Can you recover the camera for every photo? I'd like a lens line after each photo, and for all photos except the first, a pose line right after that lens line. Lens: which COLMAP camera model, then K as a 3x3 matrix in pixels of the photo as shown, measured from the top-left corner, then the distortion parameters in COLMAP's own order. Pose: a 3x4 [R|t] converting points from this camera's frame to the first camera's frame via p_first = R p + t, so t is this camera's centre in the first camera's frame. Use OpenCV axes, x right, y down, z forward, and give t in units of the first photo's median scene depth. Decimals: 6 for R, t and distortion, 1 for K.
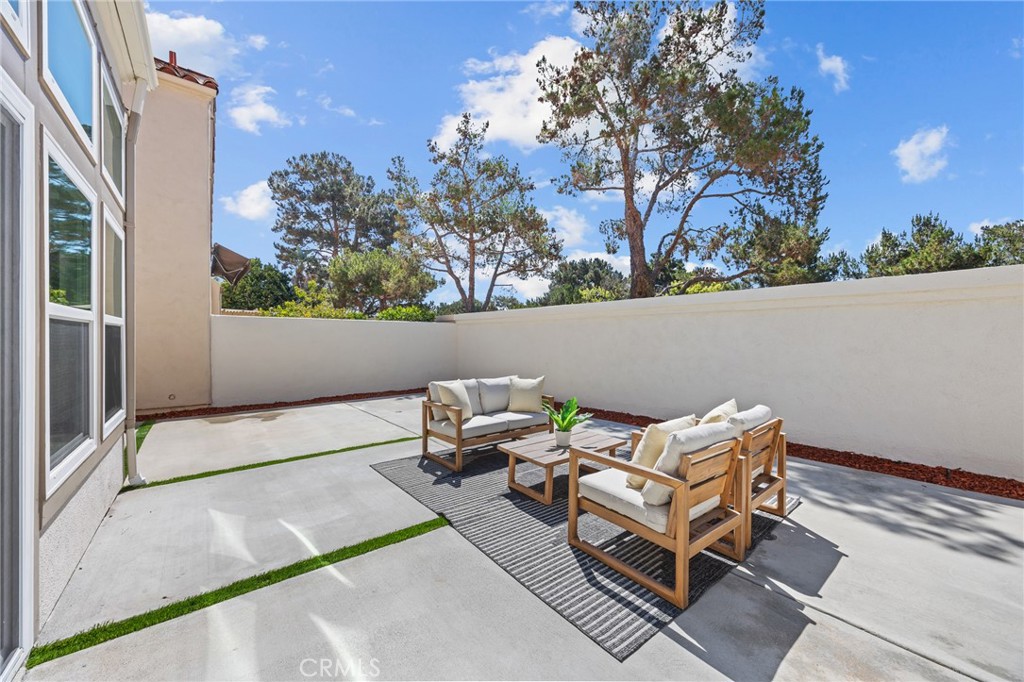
lens RADIAL K [[389.9, 0, 508.6], [0, 389.9, 338.1], [0, 0, 1]] dist [-0.007138, 0.000088]
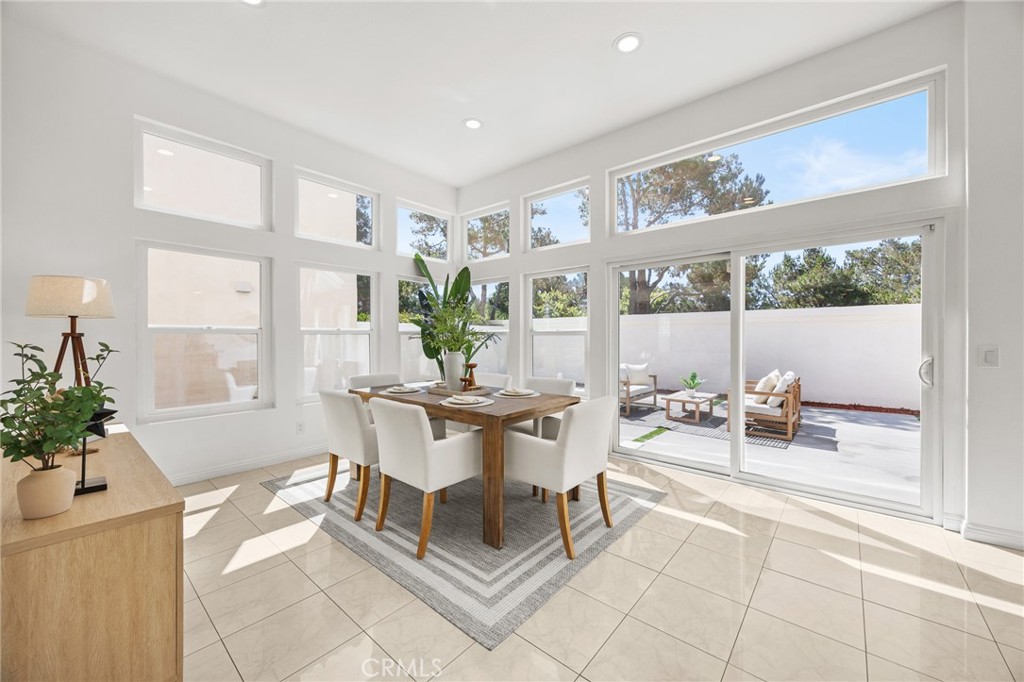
lens RADIAL K [[389.9, 0, 518.2], [0, 389.9, 338.6], [0, 0, 1]] dist [-0.007138, 0.000088]
pose [[0.981094, -0.005371, 0.193457, -0.194076], [0.004228, 0.999971, 0.006319, -0.004682], [-0.193485, -0.005381, 0.981088, -0.128622]]
